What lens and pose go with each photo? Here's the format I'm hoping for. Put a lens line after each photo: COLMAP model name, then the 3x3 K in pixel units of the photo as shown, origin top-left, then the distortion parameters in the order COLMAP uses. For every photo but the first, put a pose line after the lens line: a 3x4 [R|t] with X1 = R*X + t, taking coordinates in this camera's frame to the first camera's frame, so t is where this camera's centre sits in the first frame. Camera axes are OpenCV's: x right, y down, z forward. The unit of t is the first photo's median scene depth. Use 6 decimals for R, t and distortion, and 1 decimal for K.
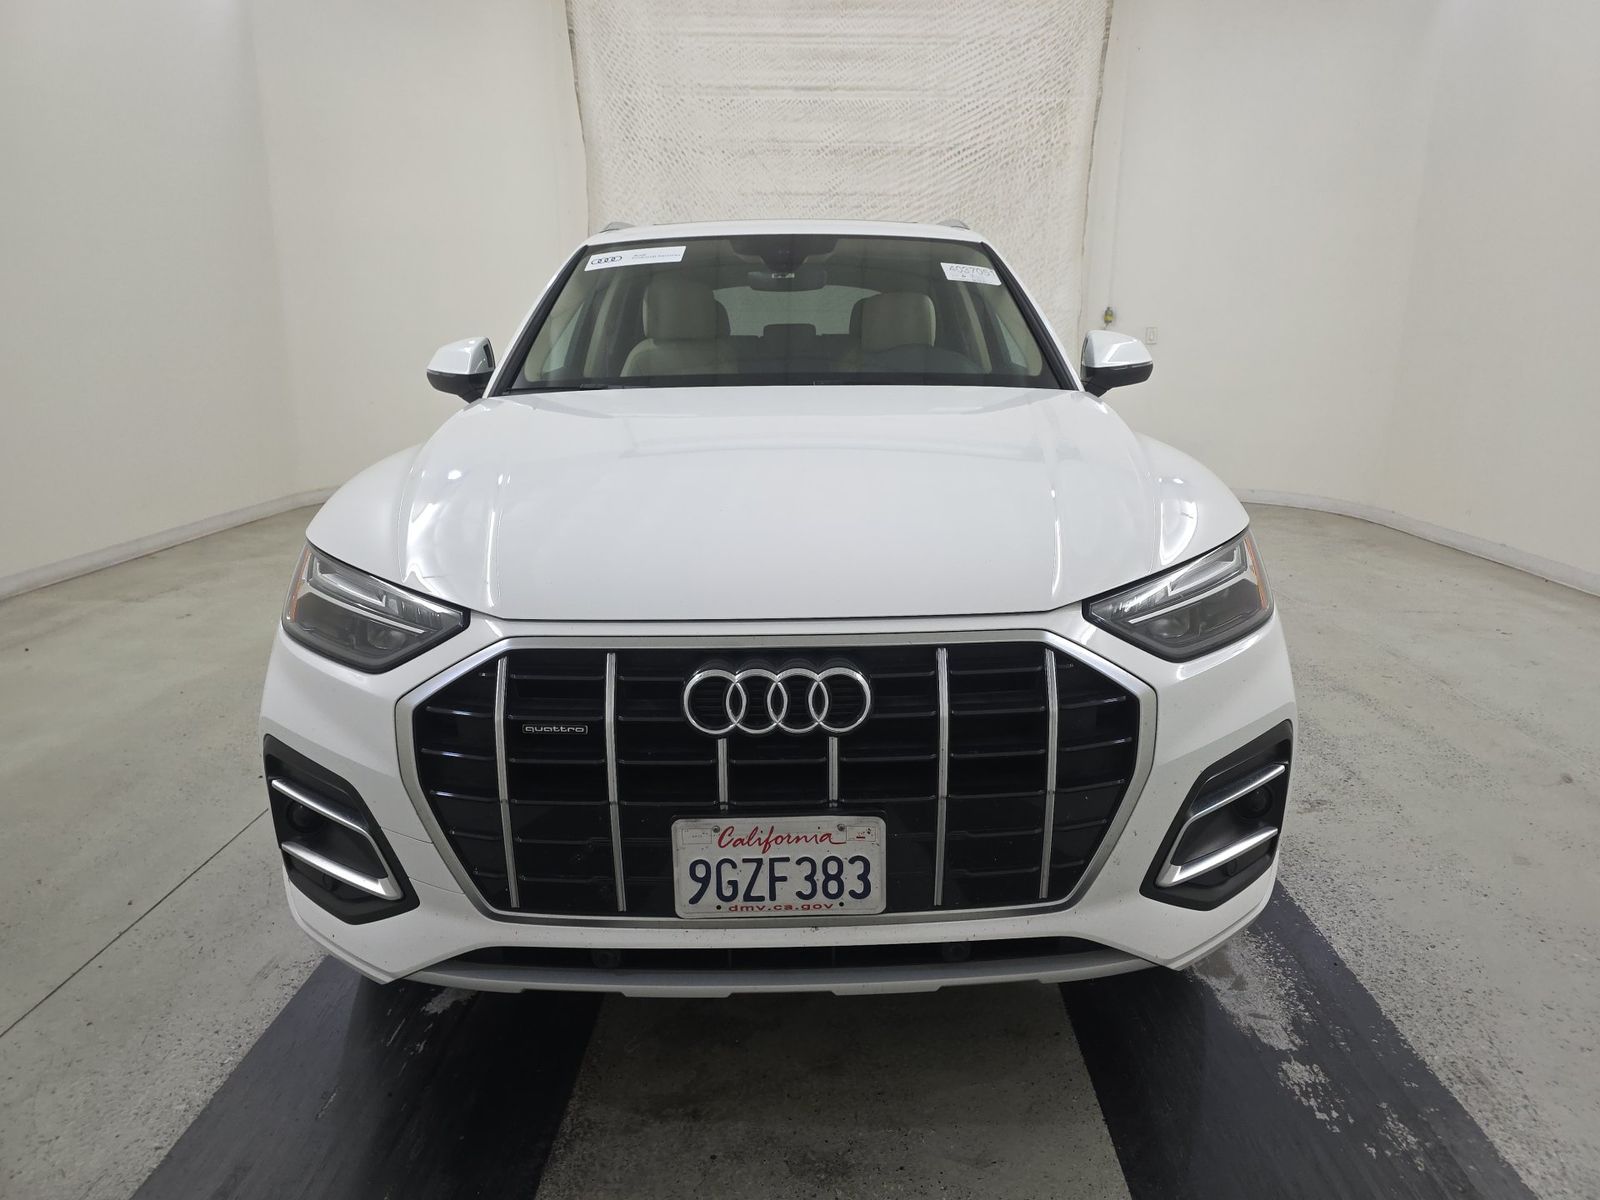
lens RADIAL K [[1084.2, 0, 821.6], [0, 1084.2, 576.4], [0, 0, 1]] dist [0.068591, -0.072708]
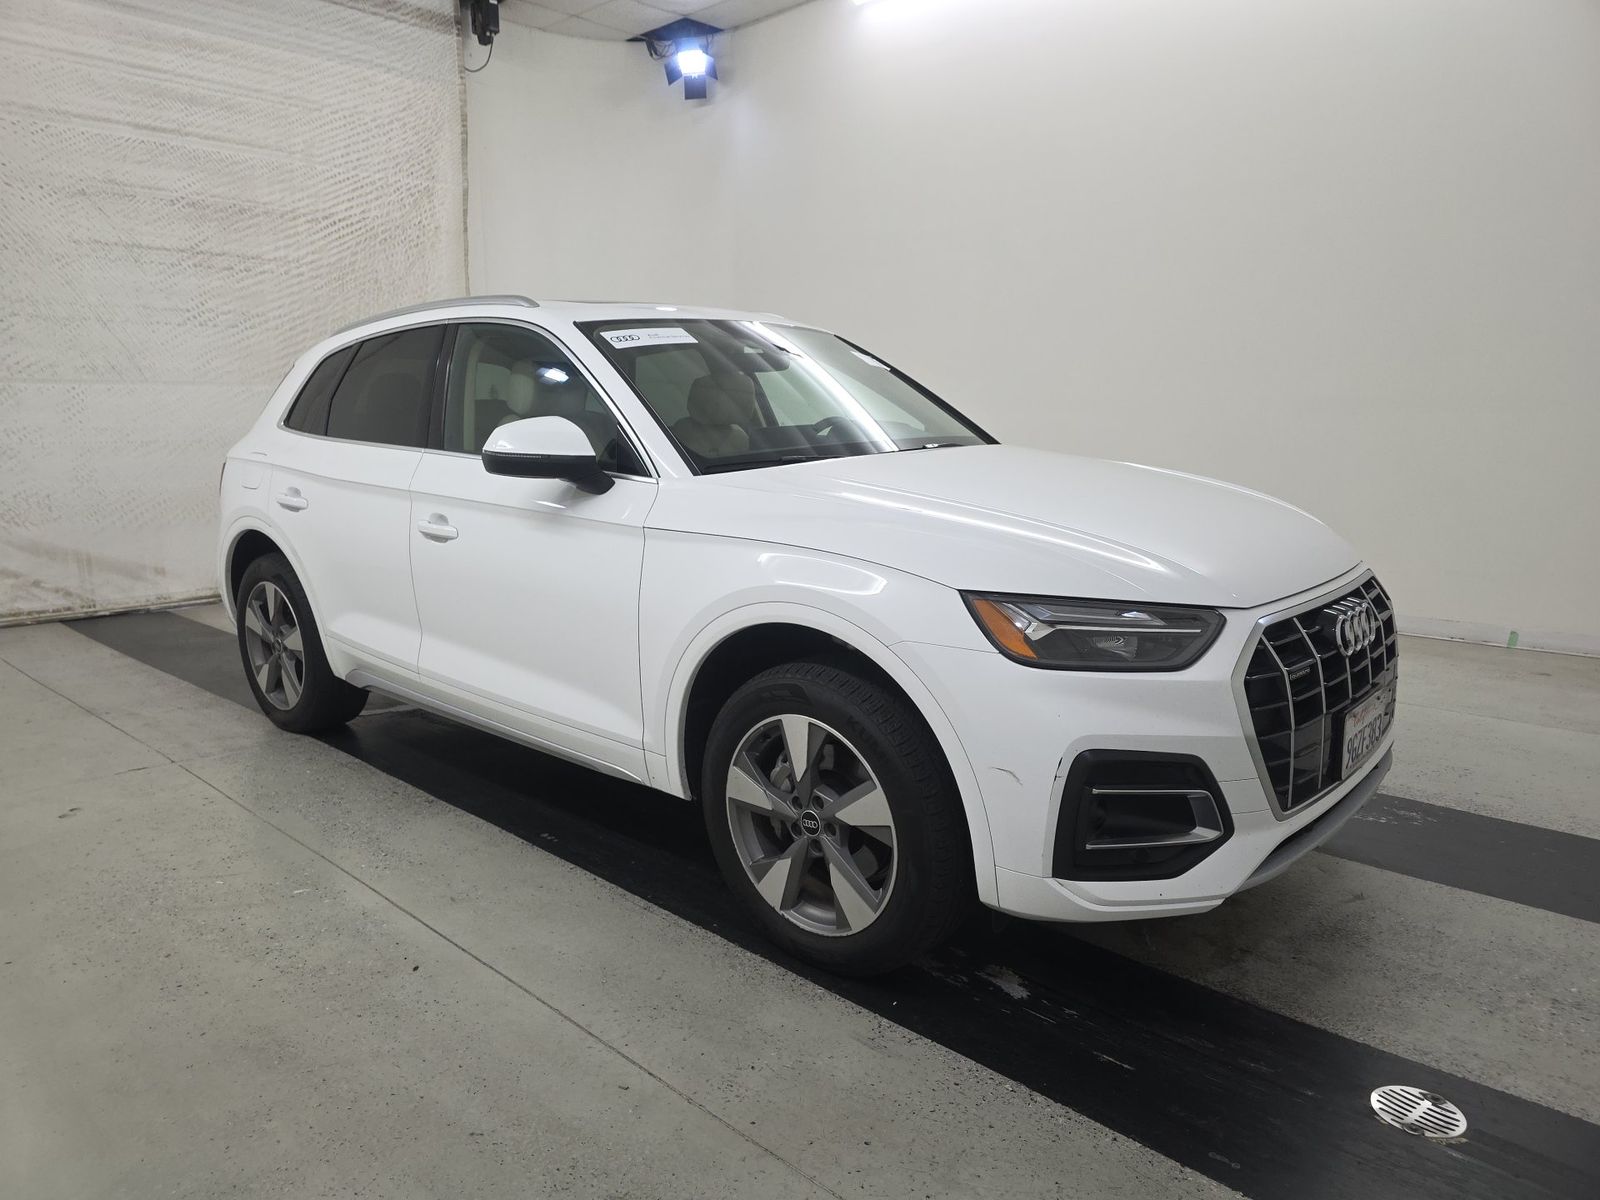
lens RADIAL K [[1093.5, 0, 786.2], [0, 1093.5, 591.5], [0, 0, 1]] dist [0.040632, -0.033106]
pose [[0.675053, -0.132148, 0.725838, -0.352171], [0.171299, 0.985016, 0.020022, -0.022881], [-0.717607, 0.110819, 0.687575, 0.093542]]
